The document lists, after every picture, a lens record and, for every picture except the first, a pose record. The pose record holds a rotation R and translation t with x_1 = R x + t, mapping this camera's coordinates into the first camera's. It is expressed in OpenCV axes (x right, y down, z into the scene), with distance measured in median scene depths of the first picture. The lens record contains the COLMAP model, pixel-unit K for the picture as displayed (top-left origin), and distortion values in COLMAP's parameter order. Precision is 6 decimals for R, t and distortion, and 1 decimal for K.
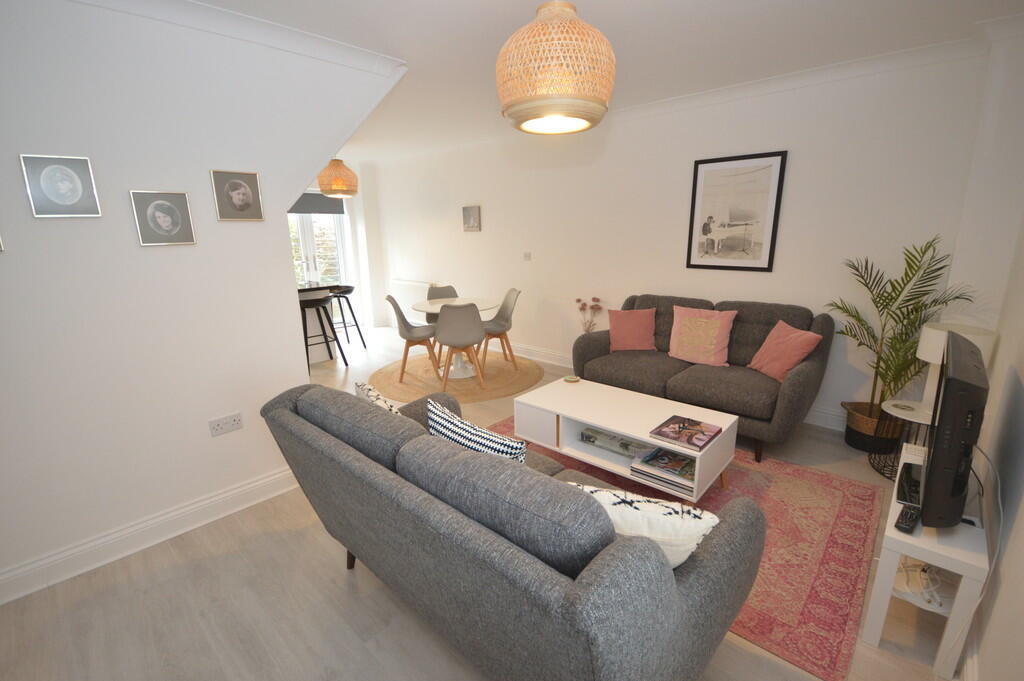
lens RADIAL K [[459.3, 0, 509.9], [0, 459.3, 340.6], [0, 0, 1]] dist [0.001107, -0.000027]
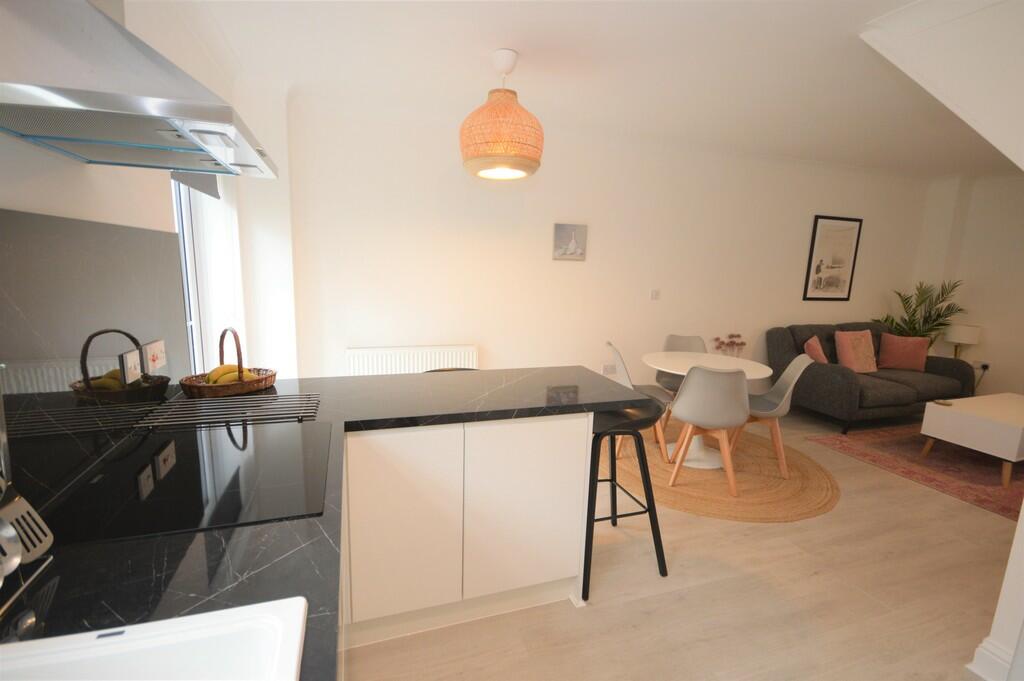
lens RADIAL K [[459.3, 0, 509.6], [0, 459.3, 344.8], [0, 0, 1]] dist [0.001107, -0.000027]
pose [[0.470502, -0.118074, 0.874464, -1.110852], [0.174053, 0.983955, 0.039209, -0.236827], [-0.865063, 0.133755, 0.483504, 1.153954]]
